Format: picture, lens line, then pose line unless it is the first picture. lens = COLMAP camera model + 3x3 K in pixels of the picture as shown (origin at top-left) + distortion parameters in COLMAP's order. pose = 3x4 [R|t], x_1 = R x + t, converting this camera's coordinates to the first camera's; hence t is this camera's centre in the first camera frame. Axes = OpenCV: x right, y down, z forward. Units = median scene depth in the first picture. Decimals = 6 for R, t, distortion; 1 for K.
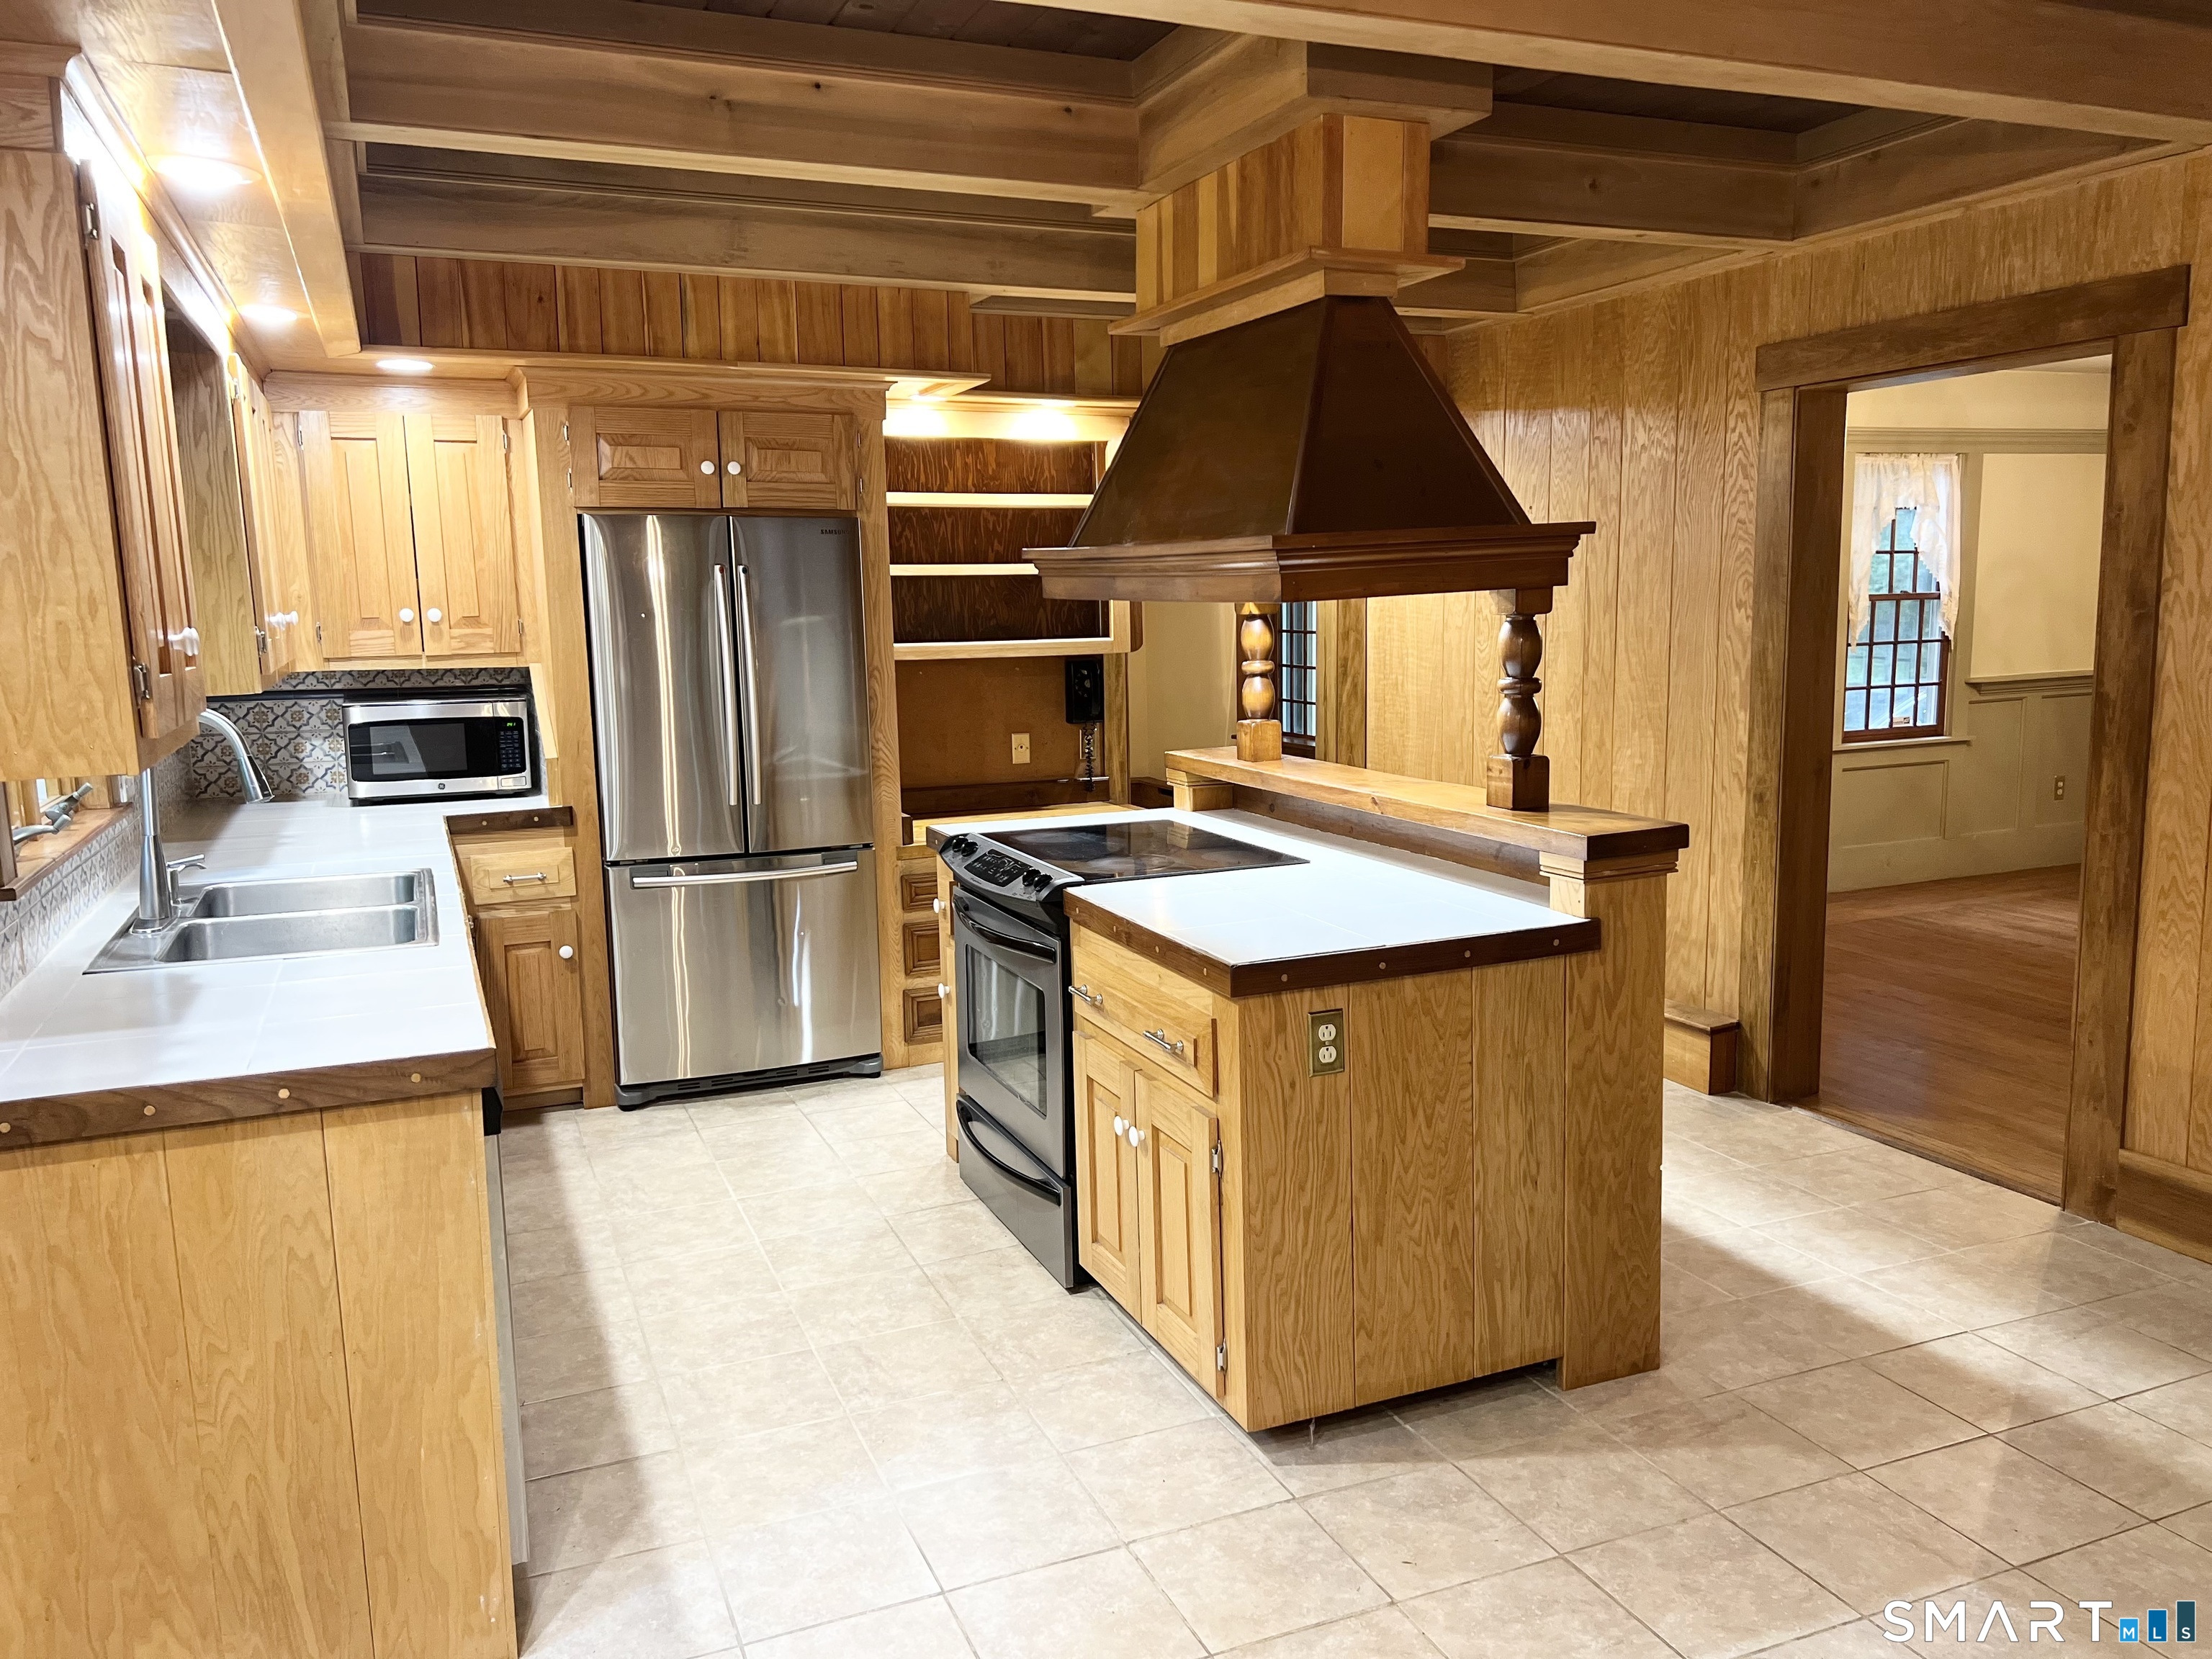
lens RADIAL K [[1665.1, 0, 1120.8], [0, 1665.1, 838.4], [0, 0, 1]] dist [0.062145, -0.072608]
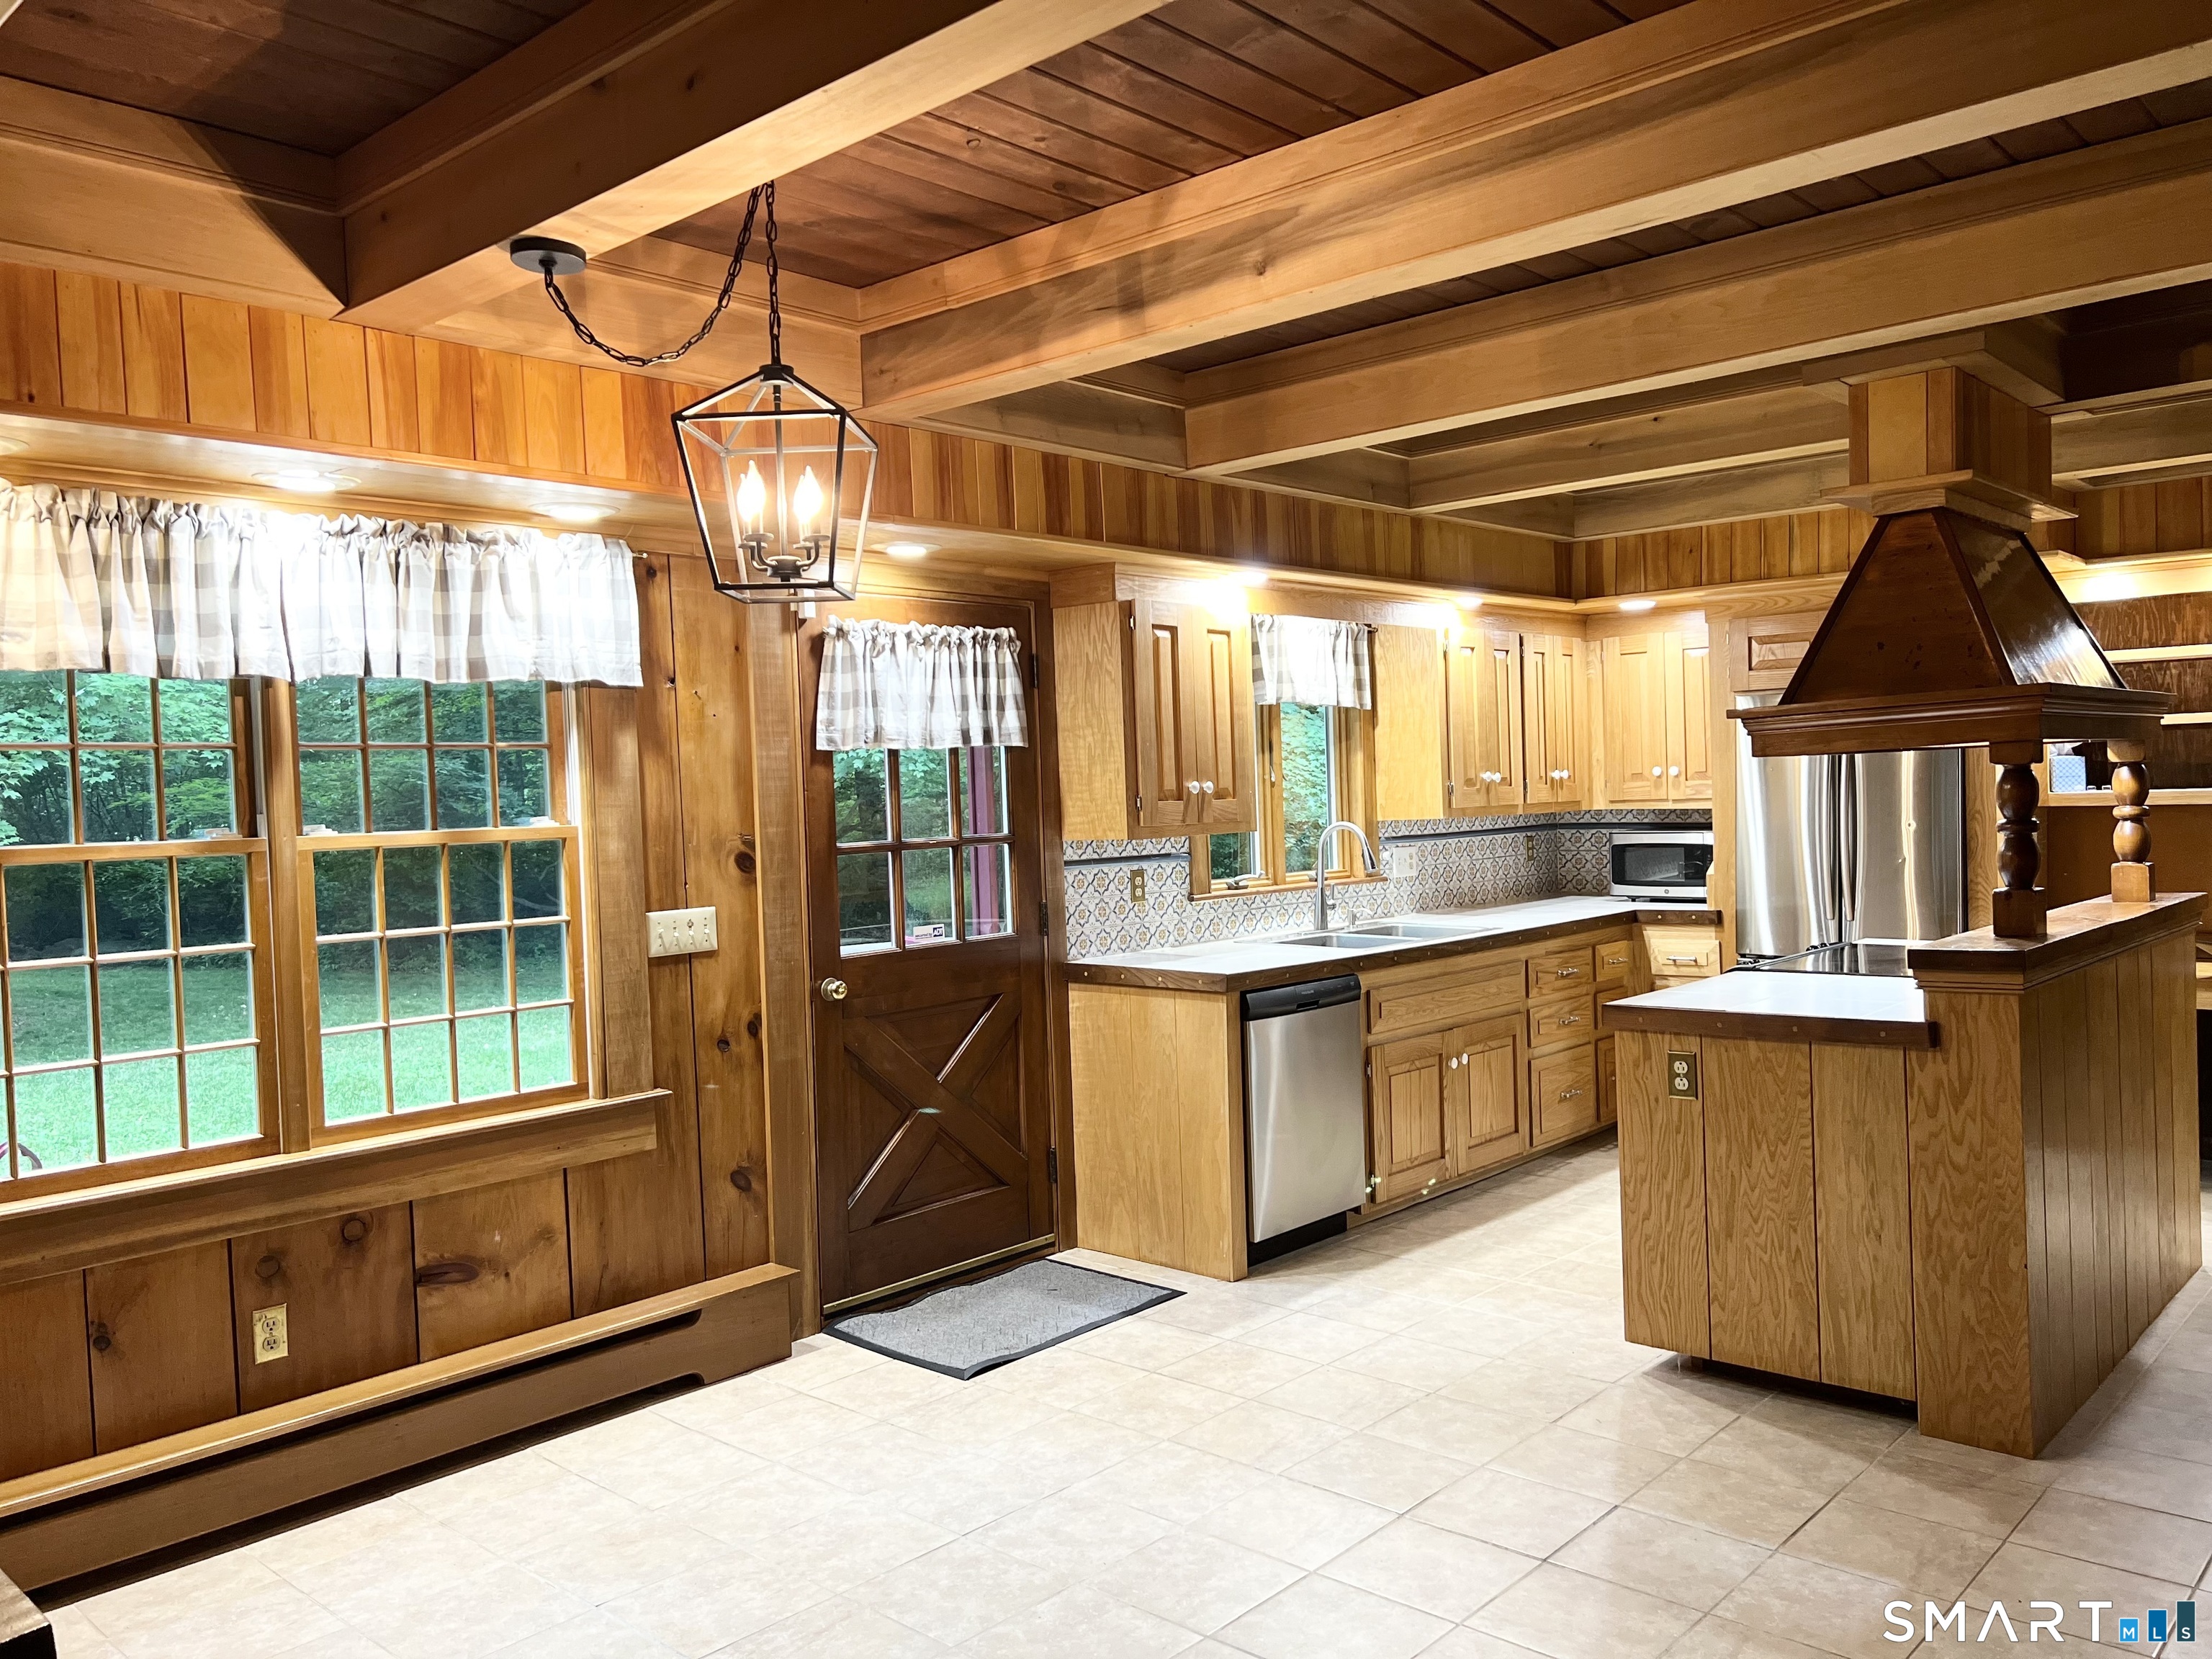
lens RADIAL K [[1665.1, 0, 1069.5], [0, 1665.1, 841.9], [0, 0, 1]] dist [0.062145, -0.072608]
pose [[0.396962, 0.030494, -0.917328, 1.040892], [-0.110993, 0.993708, -0.014998, 0.006910], [0.911099, 0.107771, 0.397849, -0.034684]]
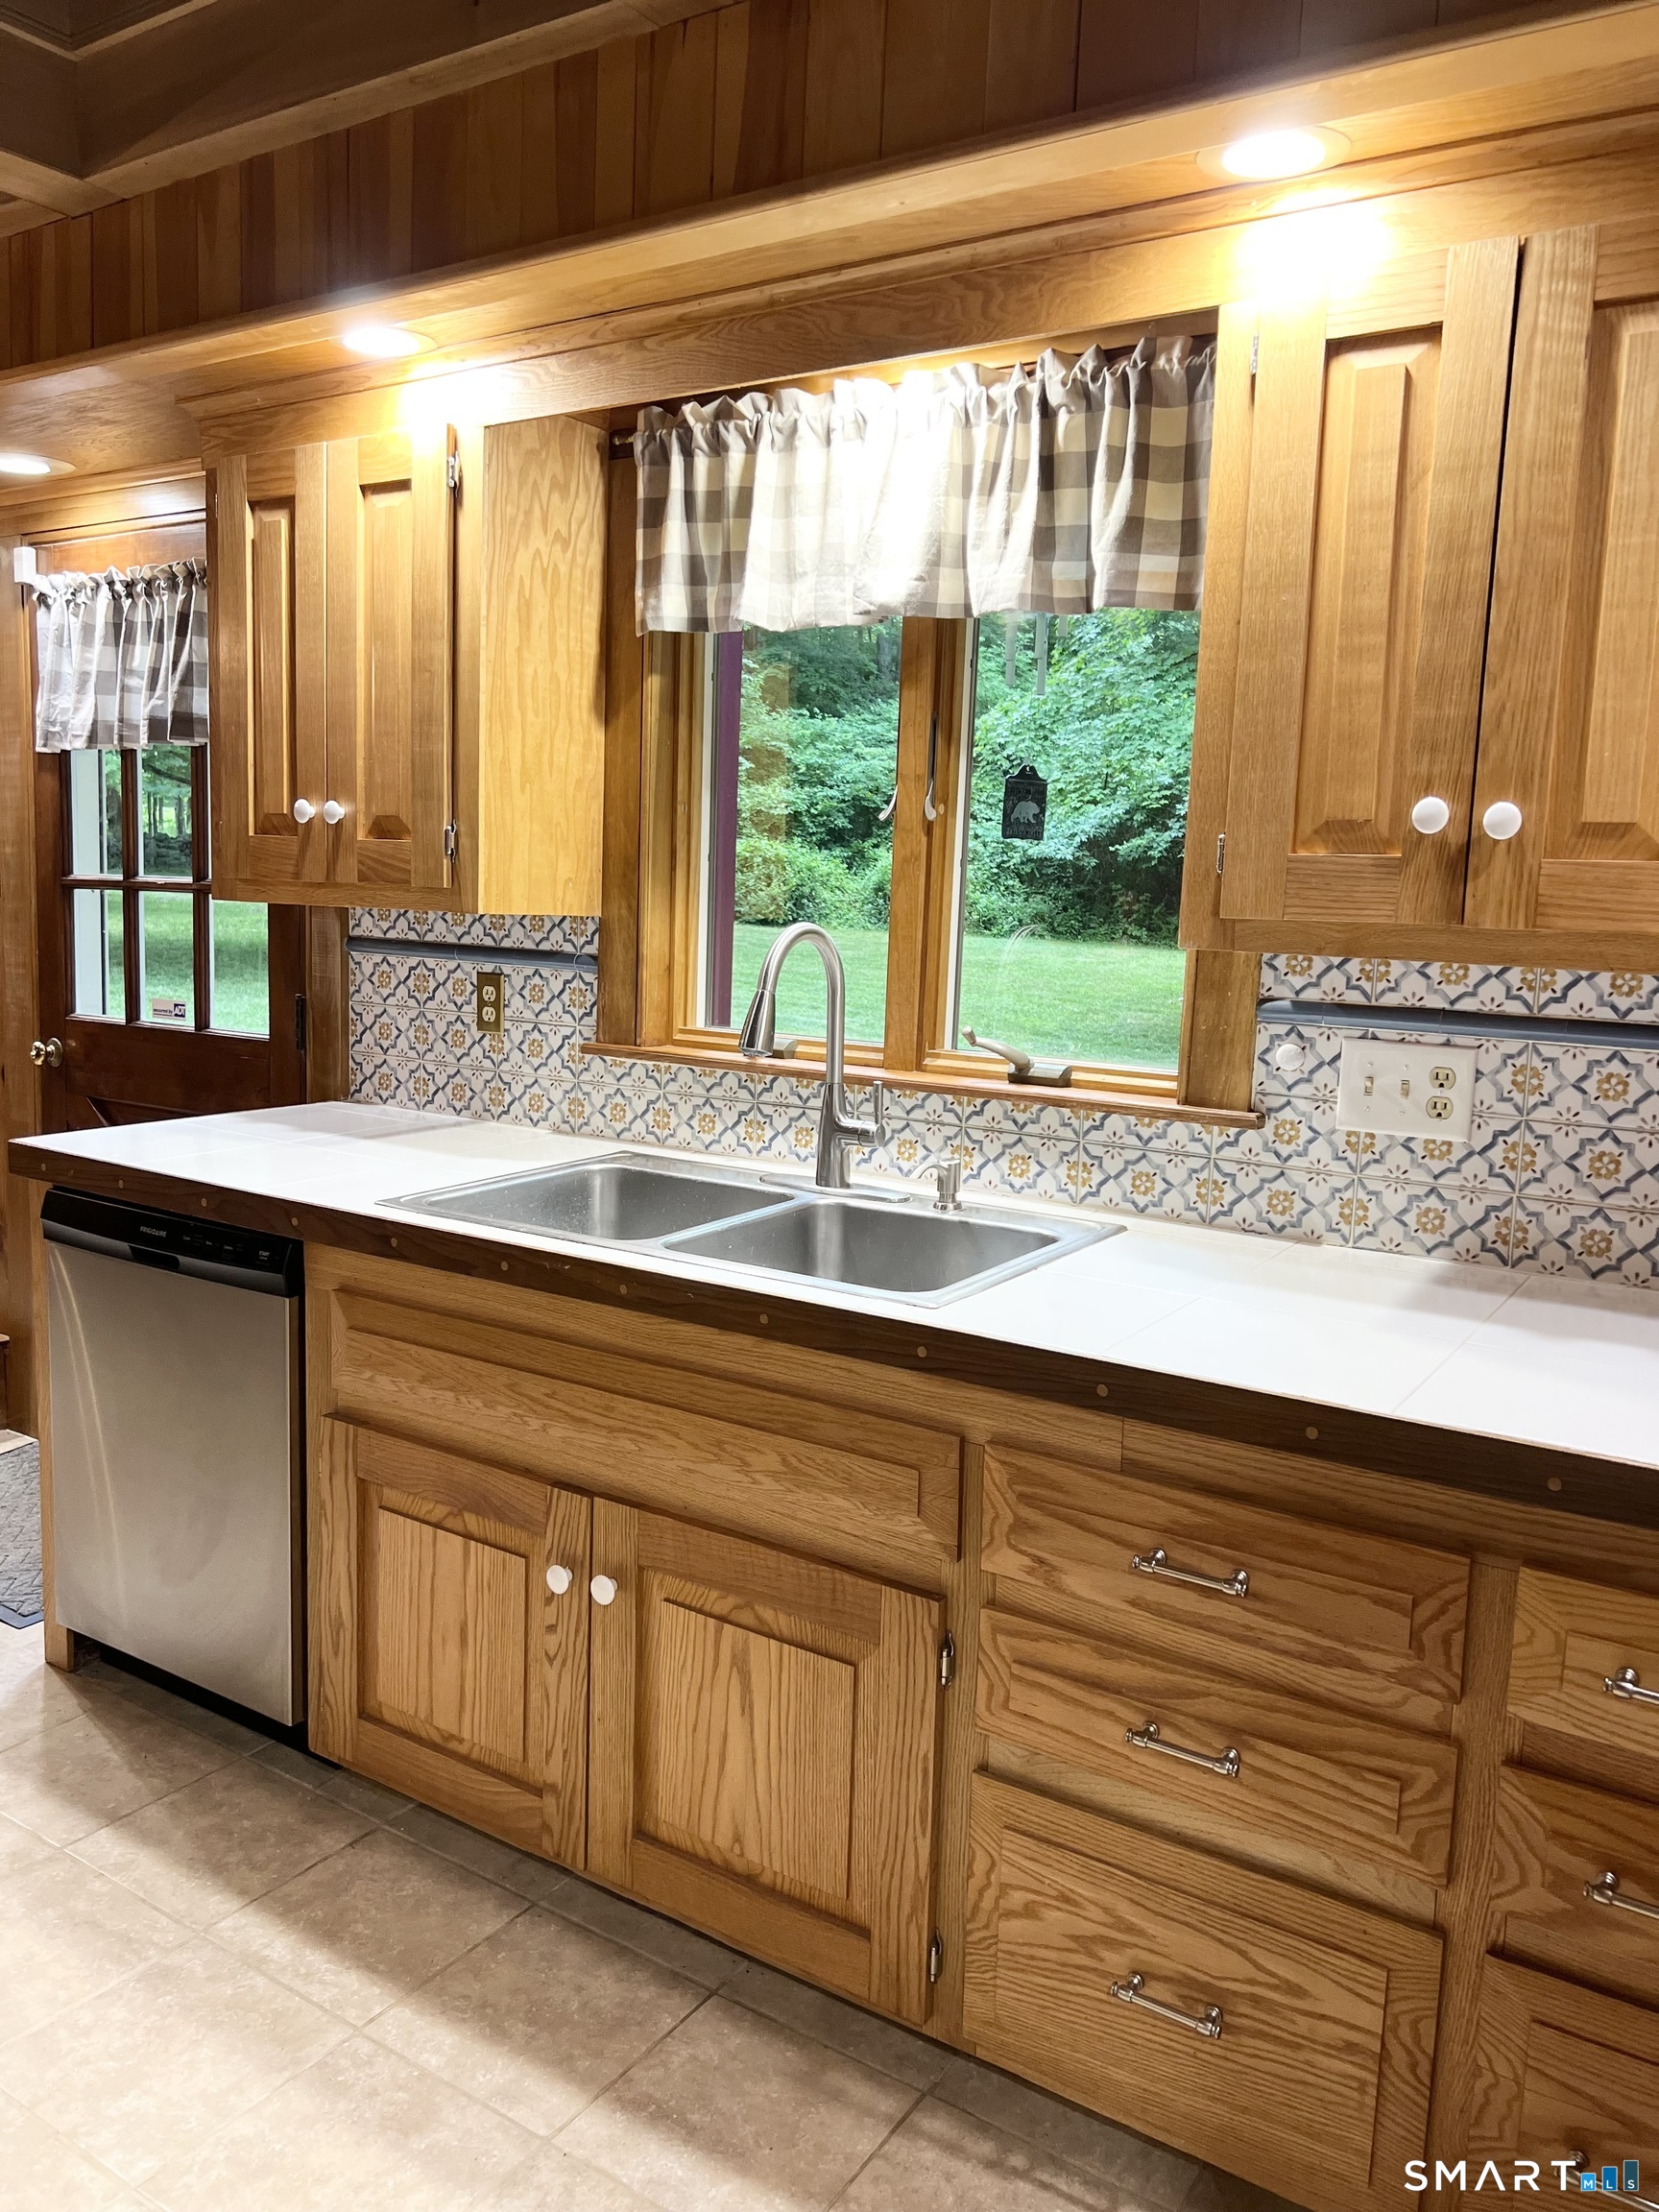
lens RADIAL K [[1665.1, 0, 830.8], [0, 1665.1, 1115.0], [0, 0, 1]] dist [0.062145, -0.072608]
pose [[-0.835586, 0.067375, -0.545213, -0.144367], [-0.099328, 0.957565, 0.270561, -0.193323], [0.540306, 0.280232, -0.793435, 1.578032]]
